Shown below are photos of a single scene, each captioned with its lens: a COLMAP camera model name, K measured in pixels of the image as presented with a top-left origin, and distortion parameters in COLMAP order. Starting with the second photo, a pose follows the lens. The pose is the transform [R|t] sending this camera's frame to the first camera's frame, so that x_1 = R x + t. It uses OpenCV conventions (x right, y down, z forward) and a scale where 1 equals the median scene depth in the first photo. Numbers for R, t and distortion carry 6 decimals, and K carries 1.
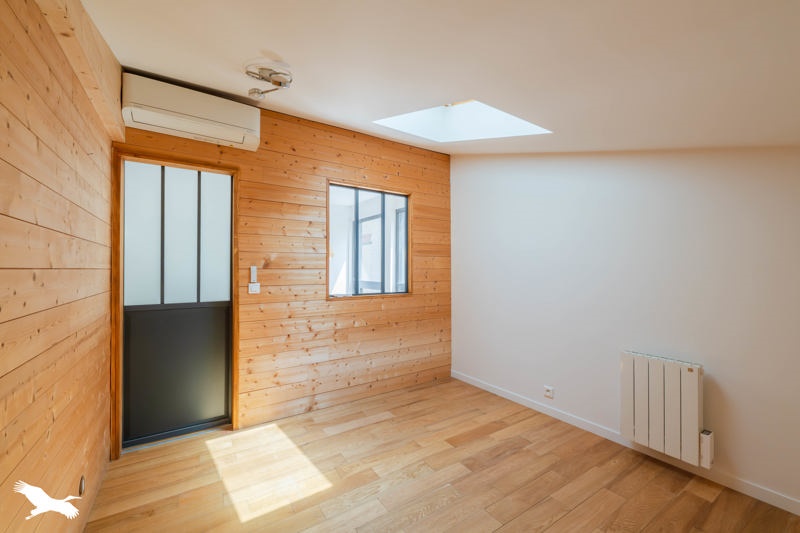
lens RADIAL K [[324.2, 0, 399.2], [0, 324.2, 268.1], [0, 0, 1]] dist [-0.002162, 0.000894]
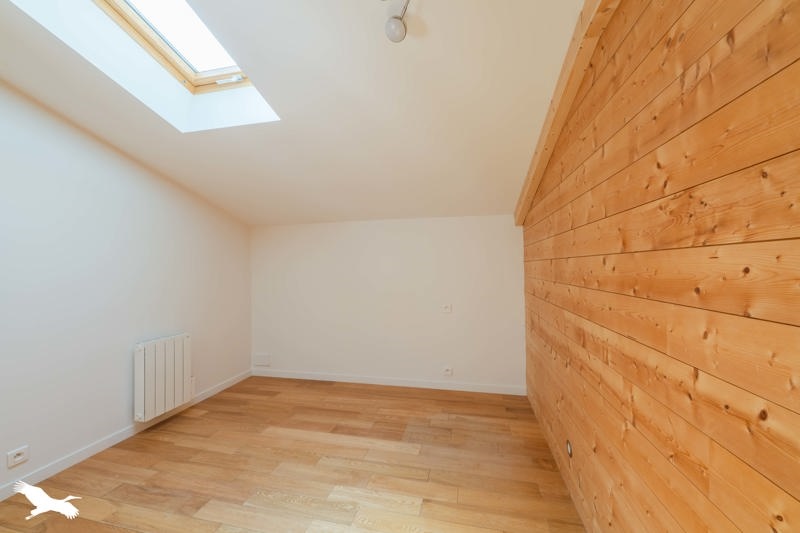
lens RADIAL K [[324.2, 0, 396.8], [0, 324.2, 265.1], [0, 0, 1]] dist [-0.002162, 0.000894]
pose [[-0.695657, 0.018006, 0.718149, -0.733434], [0.011591, 0.999837, -0.013841, 0.017377], [-0.718281, -0.001305, -0.695752, 1.210182]]
